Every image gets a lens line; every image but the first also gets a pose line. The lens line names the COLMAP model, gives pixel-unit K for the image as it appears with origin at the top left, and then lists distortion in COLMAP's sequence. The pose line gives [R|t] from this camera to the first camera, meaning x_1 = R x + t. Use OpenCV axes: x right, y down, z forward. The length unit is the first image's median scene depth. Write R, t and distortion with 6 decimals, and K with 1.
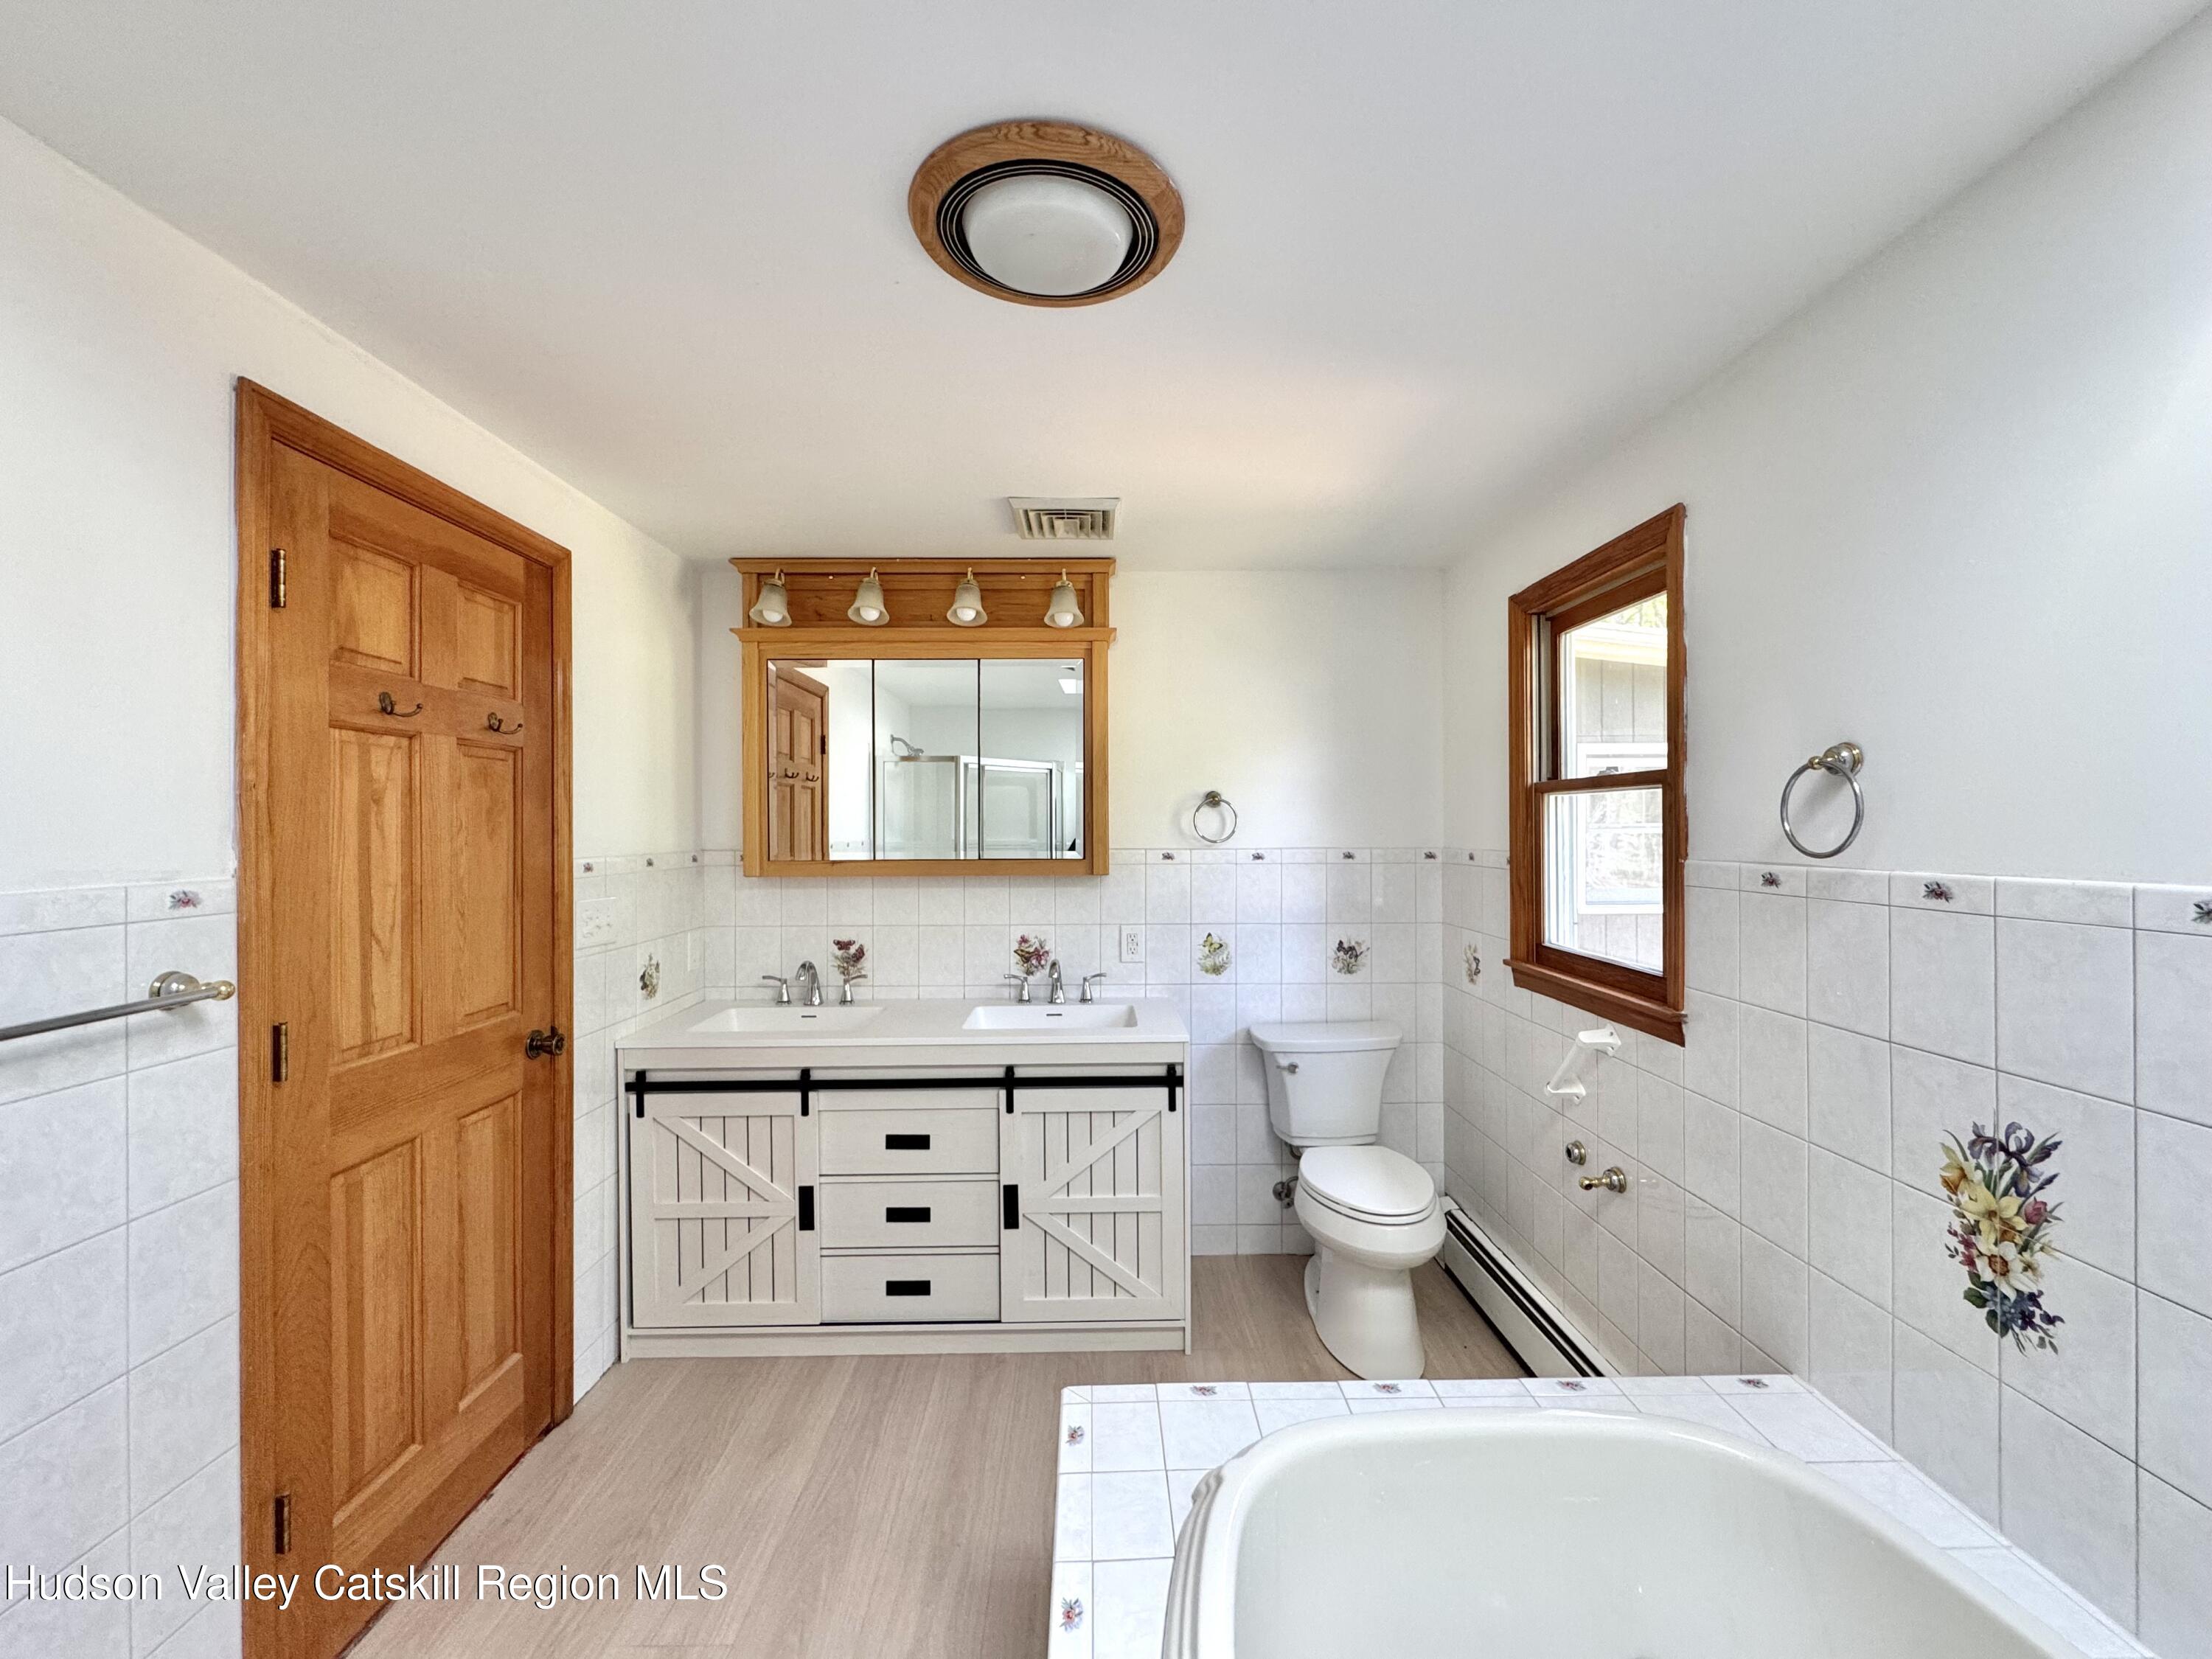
lens RADIAL K [[889.7, 0, 1106.0], [0, 889.7, 829.5], [0, 0, 1]] dist [0.000816, 0.000236]
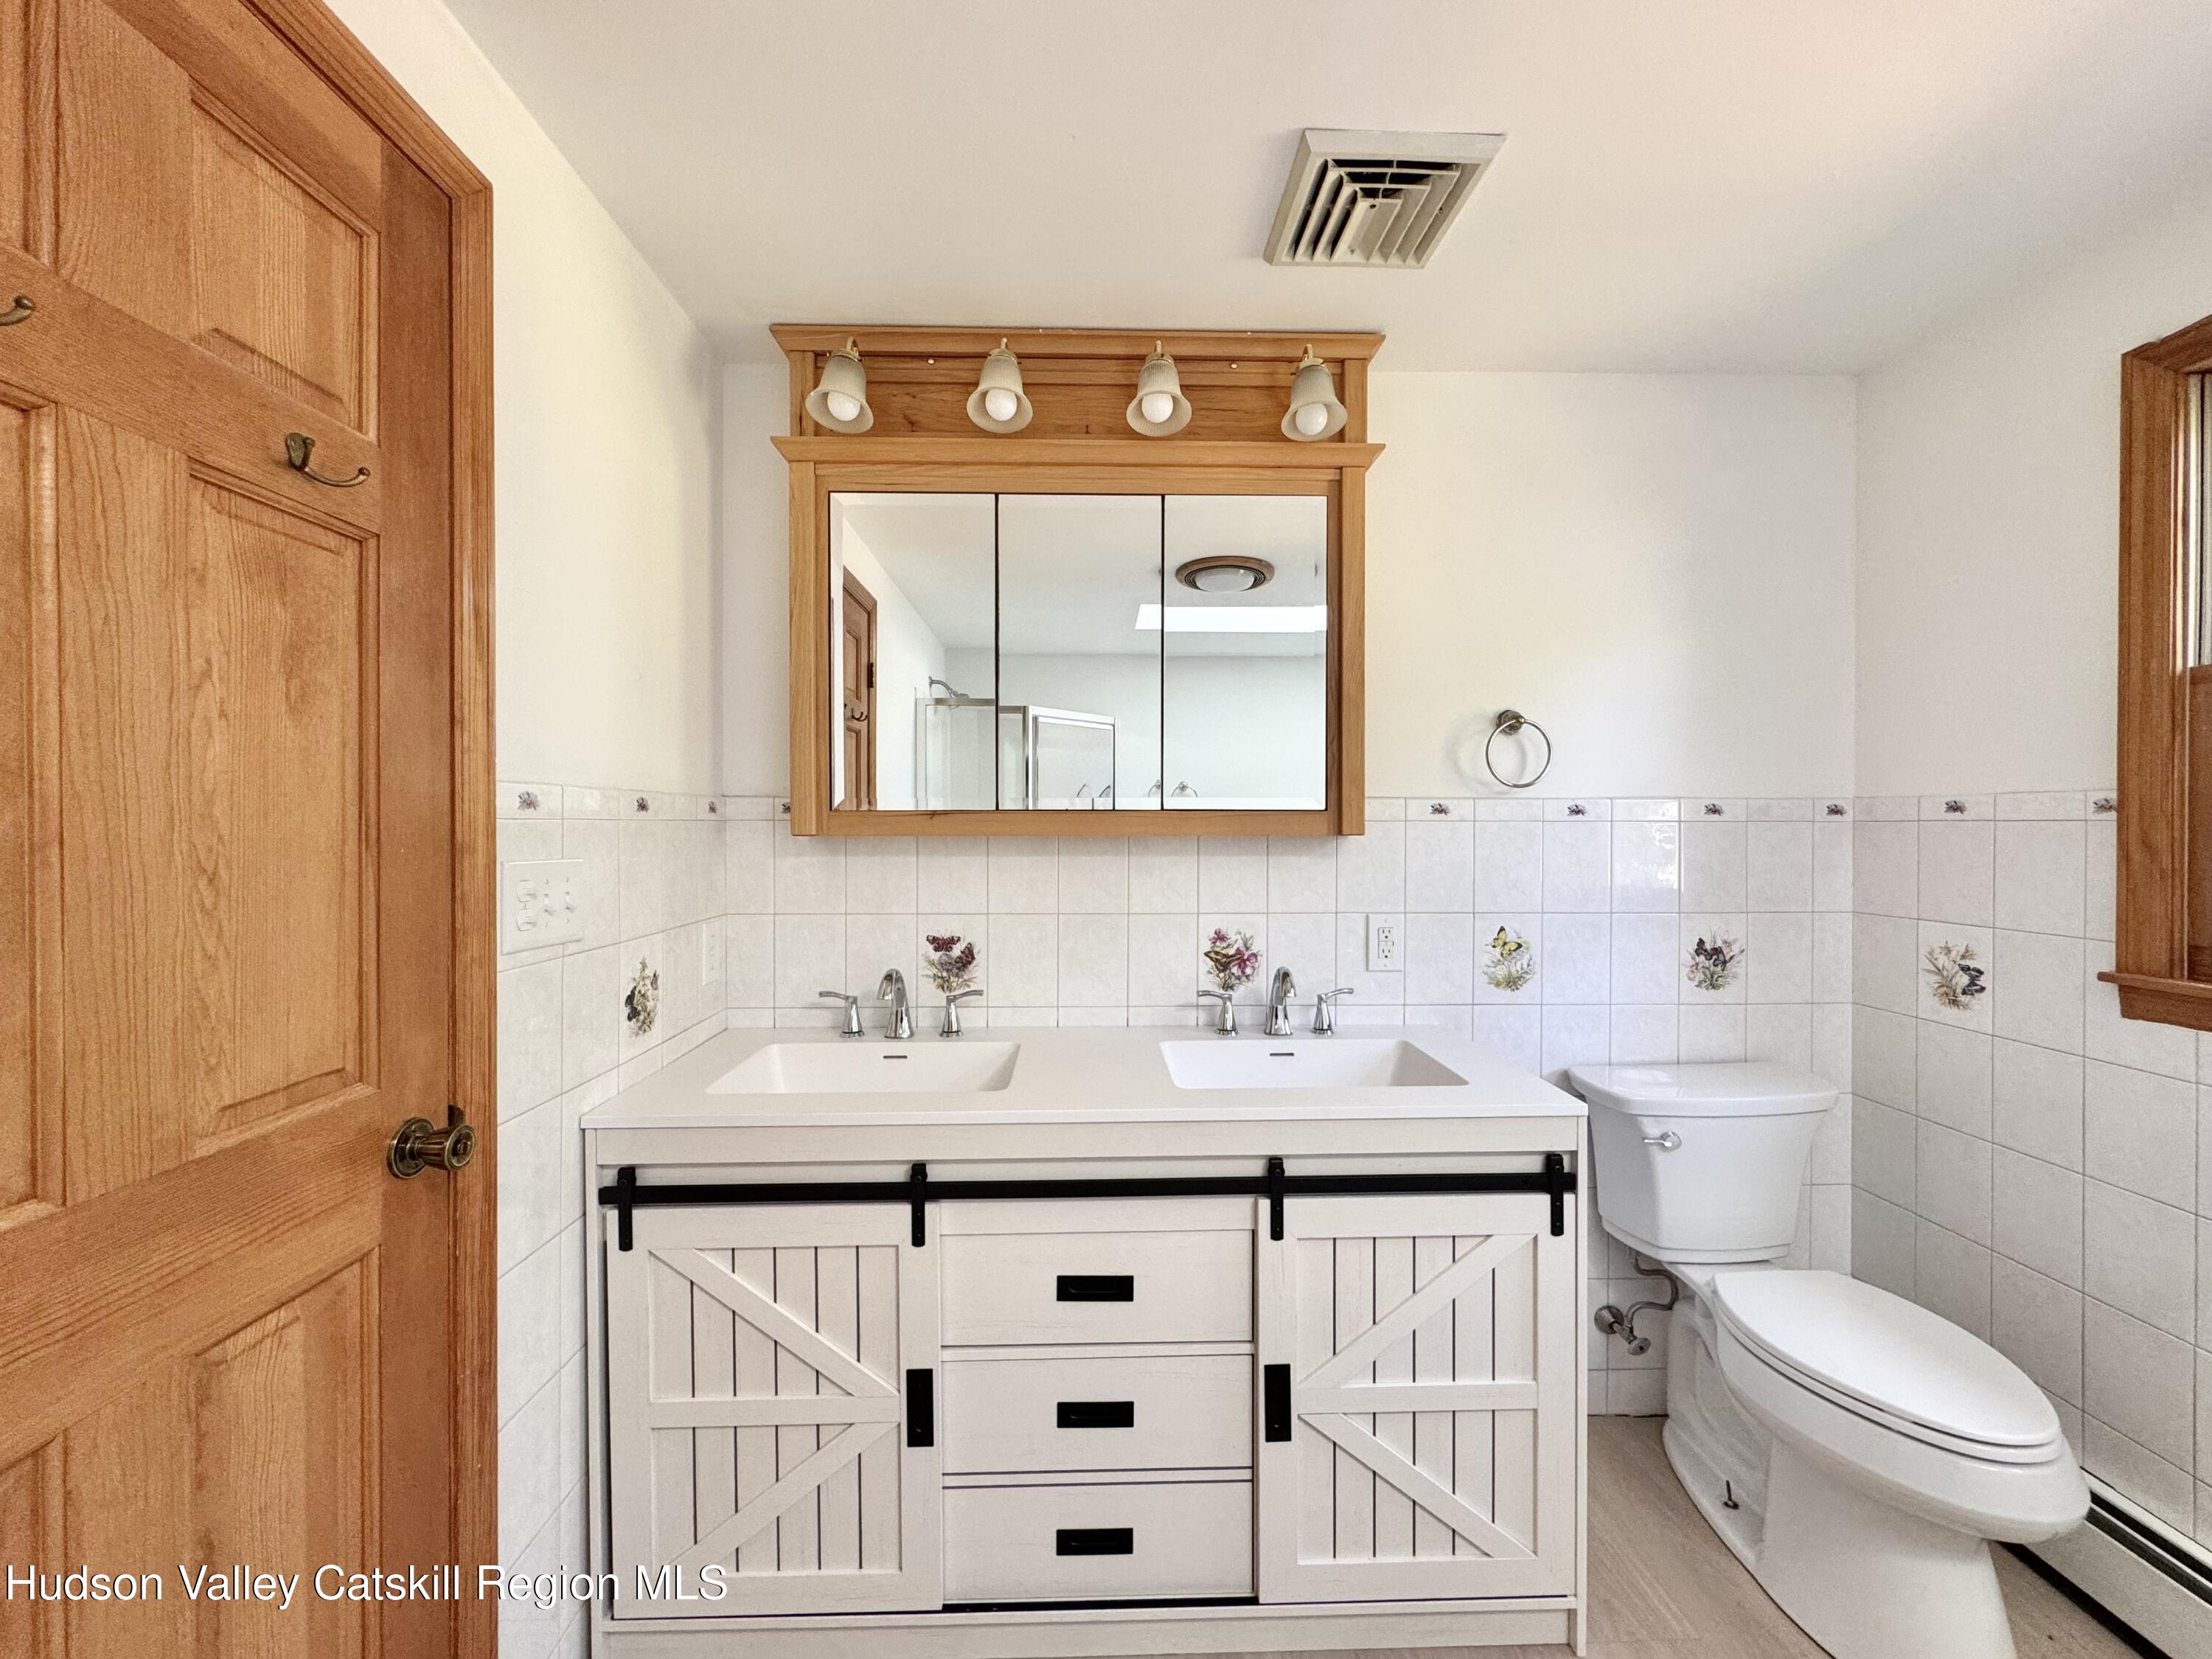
lens RADIAL K [[889.7, 0, 1106.0], [0, 889.7, 829.5], [0, 0, 1]] dist [0.000816, 0.000236]
pose [[0.999893, 0.004376, 0.013965, -0.222817], [-0.004468, 0.999968, 0.006576, 0.050783], [-0.013936, -0.006638, 0.999881, 0.423699]]
